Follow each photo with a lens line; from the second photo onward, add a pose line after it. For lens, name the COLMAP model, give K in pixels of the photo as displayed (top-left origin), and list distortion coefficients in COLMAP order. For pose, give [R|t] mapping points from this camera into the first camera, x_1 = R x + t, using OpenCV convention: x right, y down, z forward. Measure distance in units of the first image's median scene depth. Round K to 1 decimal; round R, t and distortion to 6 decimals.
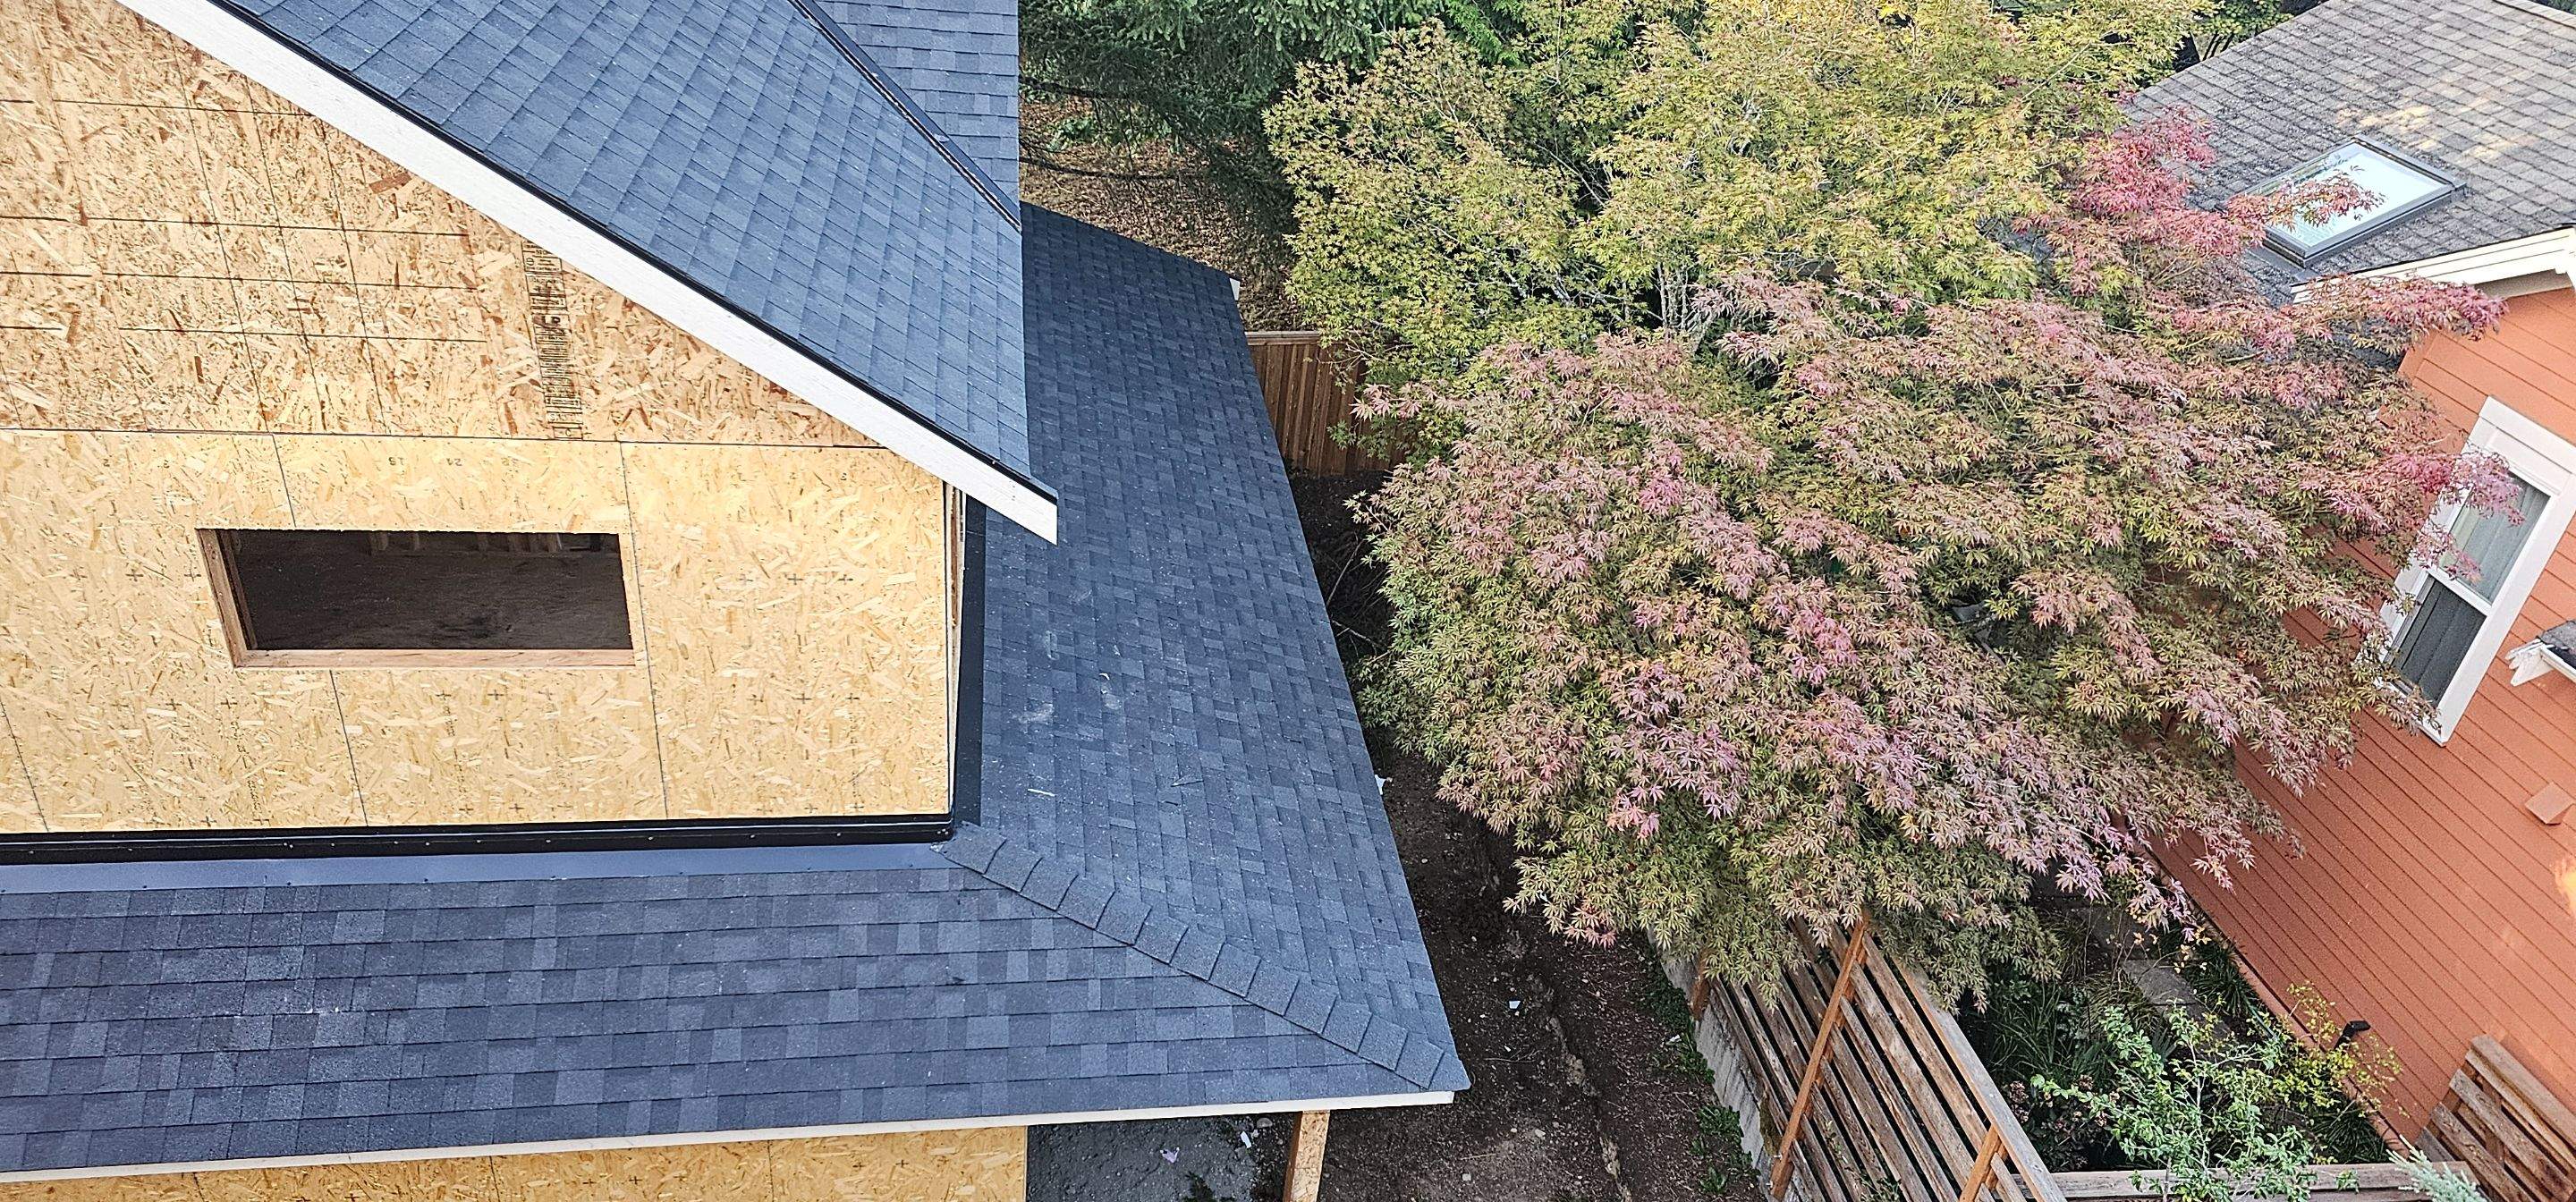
lens RADIAL K [[1721.5, 0, 1292.2], [0, 1721.5, 600.5], [0, 0, 1]] dist [0.051248, -0.014261]
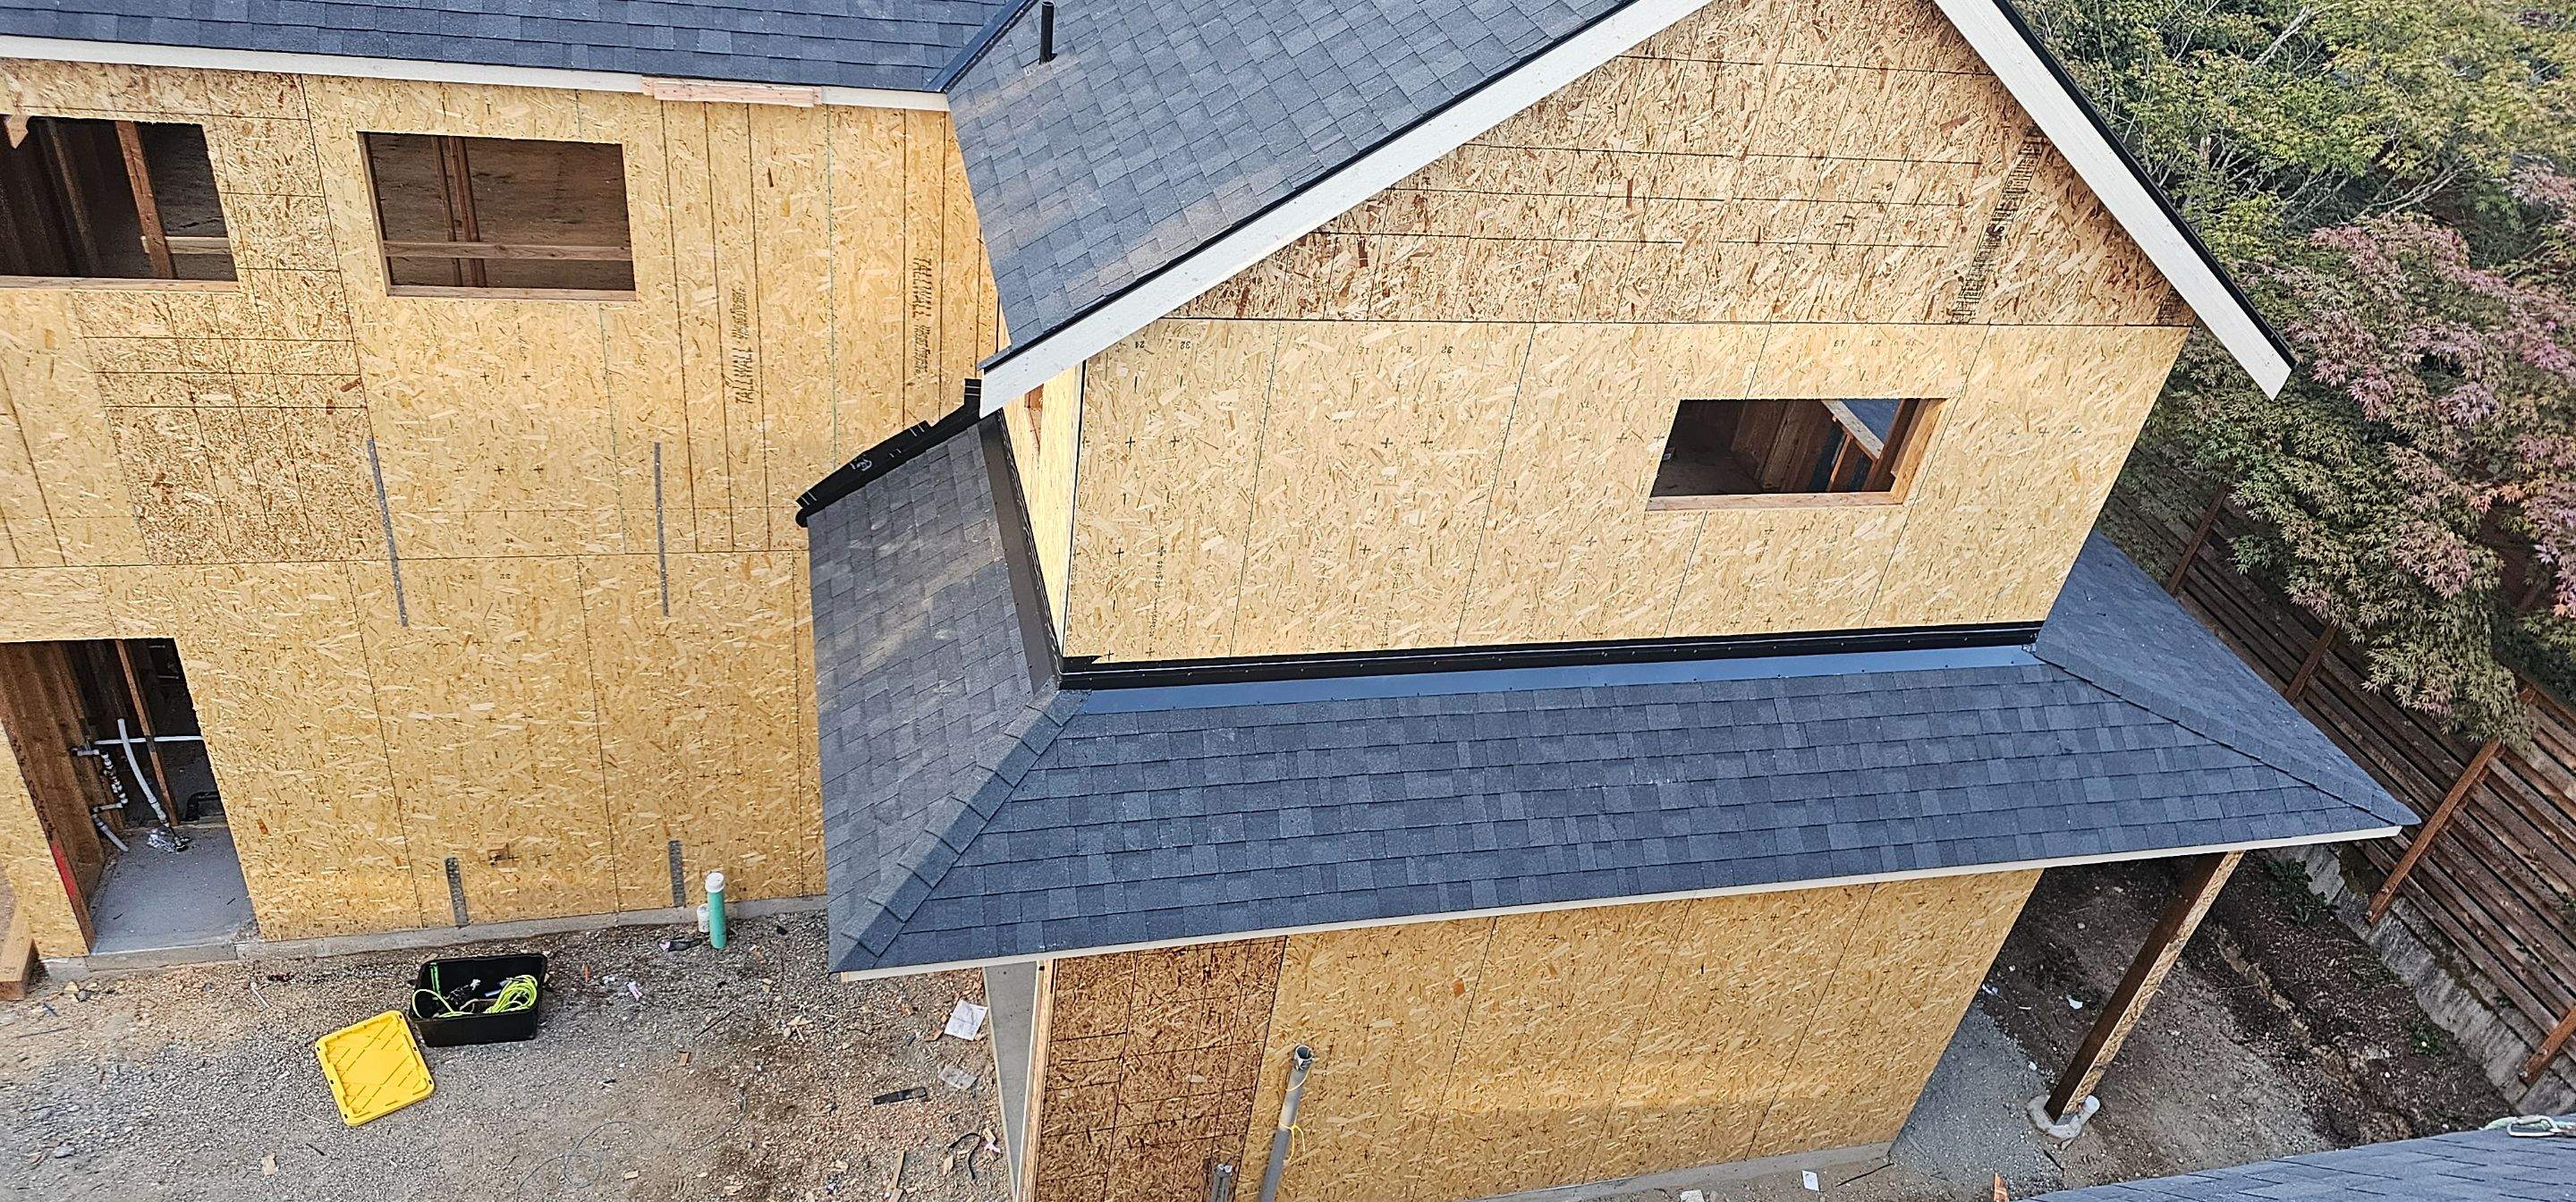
lens RADIAL K [[1721.5, 0, 1291.2], [0, 1721.5, 608.6], [0, 0, 1]] dist [0.051248, -0.014261]
pose [[0.993229, -0.024821, 0.113487, -0.933253], [0.014507, 0.995762, 0.090818, -0.007256], [-0.115260, -0.088557, 0.989380, -0.187918]]
